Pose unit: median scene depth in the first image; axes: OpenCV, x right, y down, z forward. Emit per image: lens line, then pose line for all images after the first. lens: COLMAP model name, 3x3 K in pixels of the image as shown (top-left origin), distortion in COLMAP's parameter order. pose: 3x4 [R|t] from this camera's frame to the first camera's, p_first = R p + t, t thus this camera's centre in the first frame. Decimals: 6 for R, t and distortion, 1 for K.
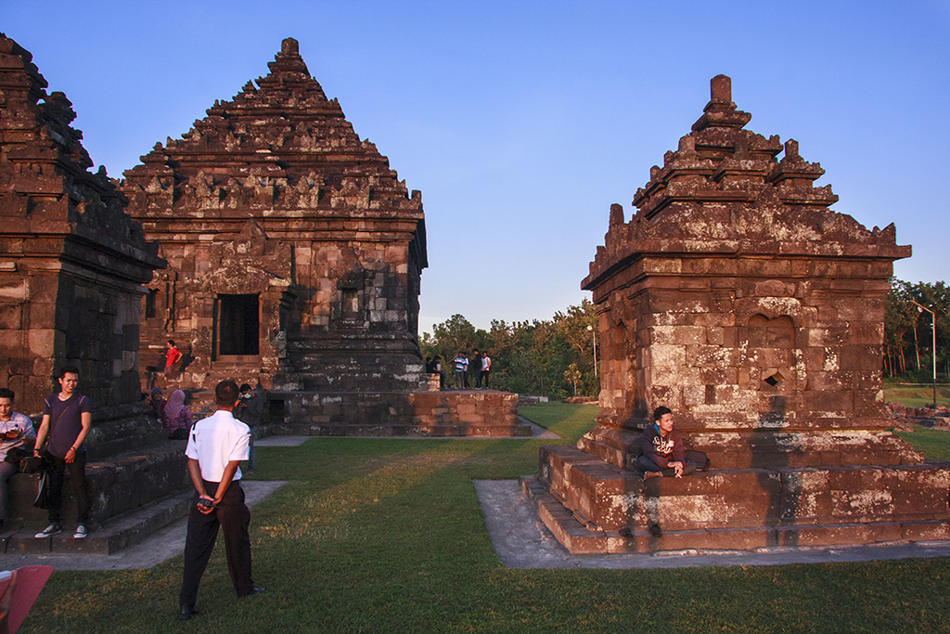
lens RADIAL K [[768.8, 0, 501.2], [0, 768.8, 347.0], [0, 0, 1]] dist [-0.159734, 0.106648]
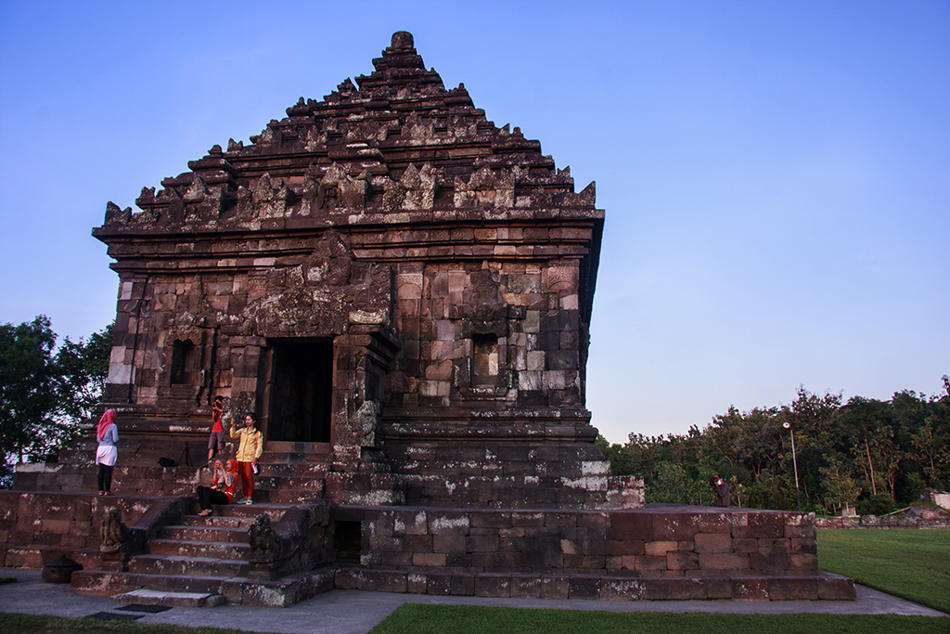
lens RADIAL K [[768.8, 0, 467.3], [0, 768.8, 317.8], [0, 0, 1]] dist [-0.159734, 0.106648]
pose [[0.976871, -0.034921, -0.210961, -0.083794], [-0.005166, 0.982432, -0.186548, 0.024508], [0.213769, 0.183323, 0.959529, 0.415528]]
